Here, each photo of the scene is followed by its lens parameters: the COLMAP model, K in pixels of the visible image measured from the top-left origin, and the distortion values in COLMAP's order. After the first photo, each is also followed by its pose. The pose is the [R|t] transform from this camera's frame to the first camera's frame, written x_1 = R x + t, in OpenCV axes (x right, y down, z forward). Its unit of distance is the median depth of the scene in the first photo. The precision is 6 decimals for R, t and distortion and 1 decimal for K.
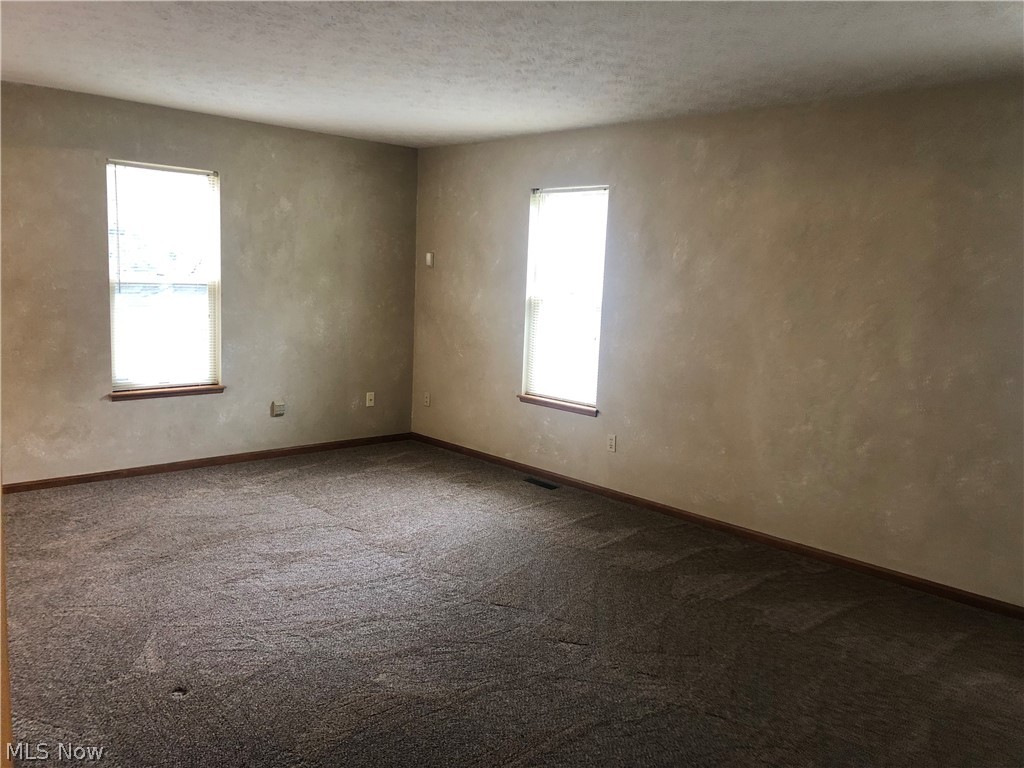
lens RADIAL K [[835.7, 0, 510.5], [0, 835.7, 379.9], [0, 0, 1]] dist [0.026579, -0.035893]
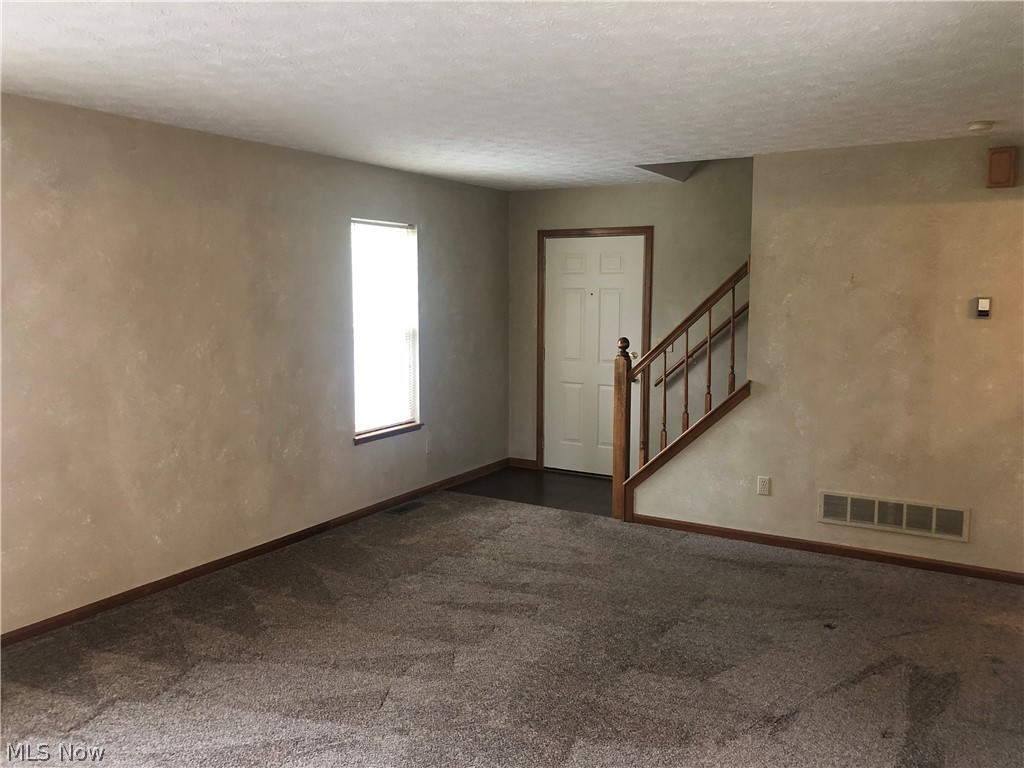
lens RADIAL K [[835.7, 0, 510.7], [0, 835.7, 387.9], [0, 0, 1]] dist [0.026579, -0.035893]
pose [[-0.281751, -0.149805, 0.947721, -0.674286], [0.121983, 0.974129, 0.190244, -0.158557], [-0.951702, 0.169207, -0.256189, 0.857374]]
